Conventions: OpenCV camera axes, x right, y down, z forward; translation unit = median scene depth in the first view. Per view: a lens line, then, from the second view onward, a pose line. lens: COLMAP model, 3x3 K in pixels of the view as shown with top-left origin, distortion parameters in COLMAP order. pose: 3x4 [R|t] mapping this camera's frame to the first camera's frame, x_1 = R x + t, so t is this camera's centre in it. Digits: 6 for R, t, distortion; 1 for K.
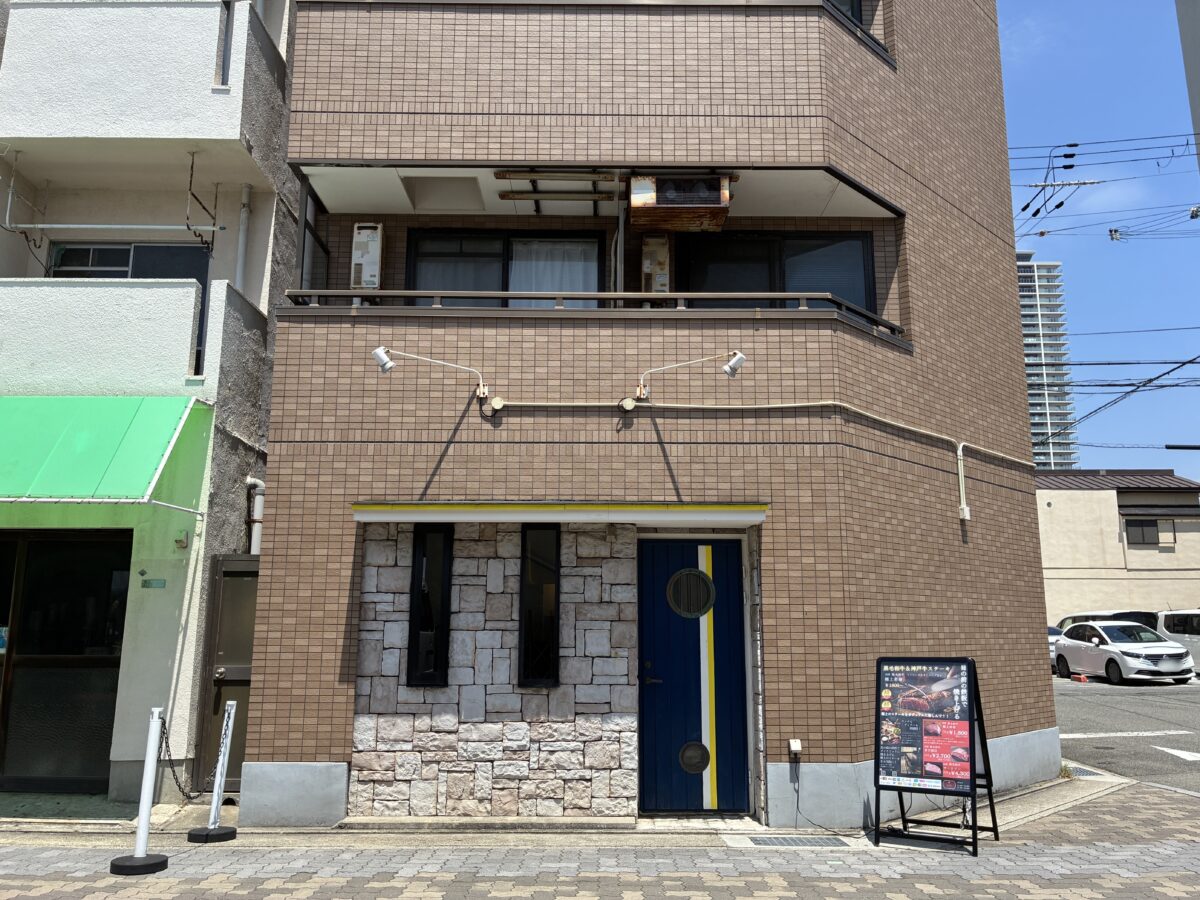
lens RADIAL K [[923.7, 0, 600.0], [0, 923.7, 450.0], [0, 0, 1]] dist [0.021614, -0.001375]
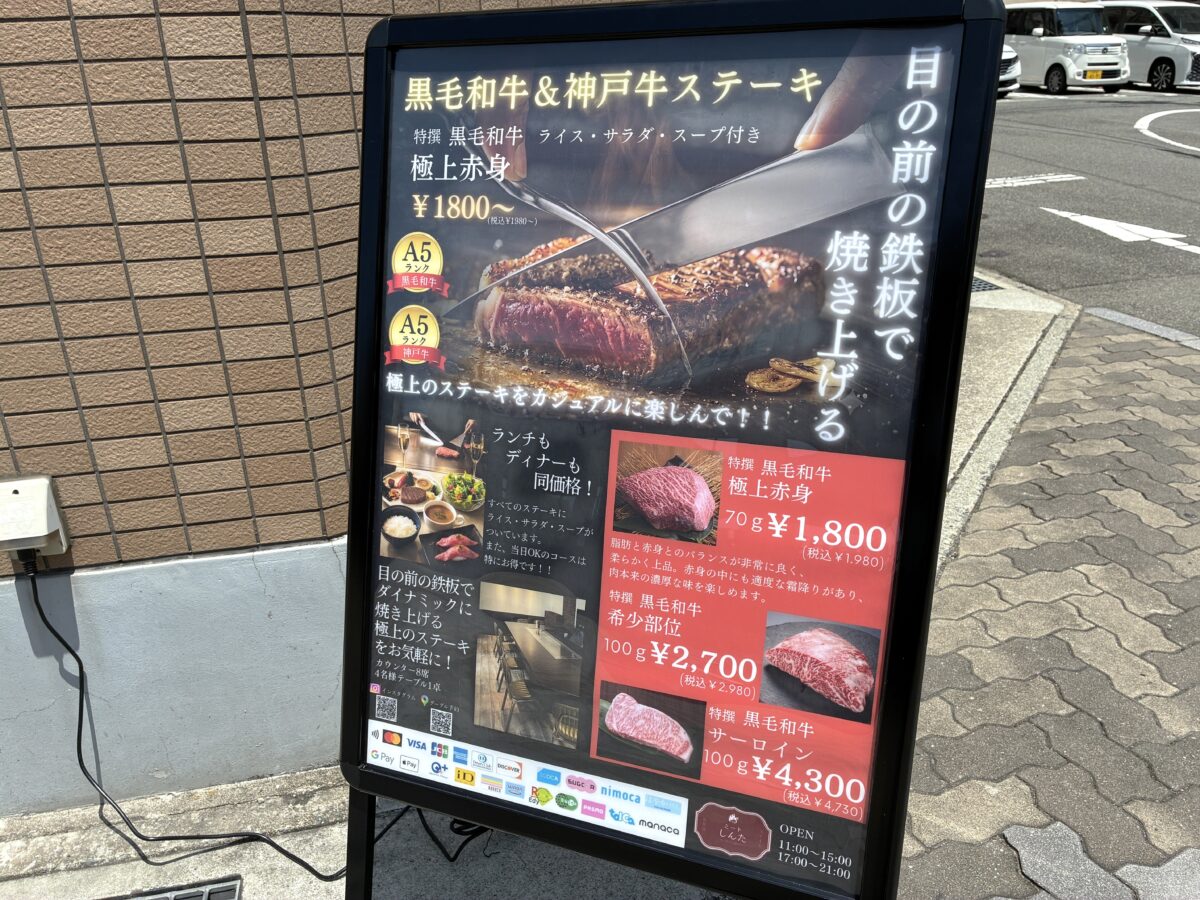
lens RADIAL K [[923.7, 0, 600.0], [0, 923.7, 450.0], [0, 0, 1]] dist [0.021614, -0.001375]
pose [[0.976656, -0.102924, 0.188545, 0.311403], [-0.020344, 0.829472, 0.558178, 0.203542], [-0.213843, -0.548984, 0.808015, 0.860169]]
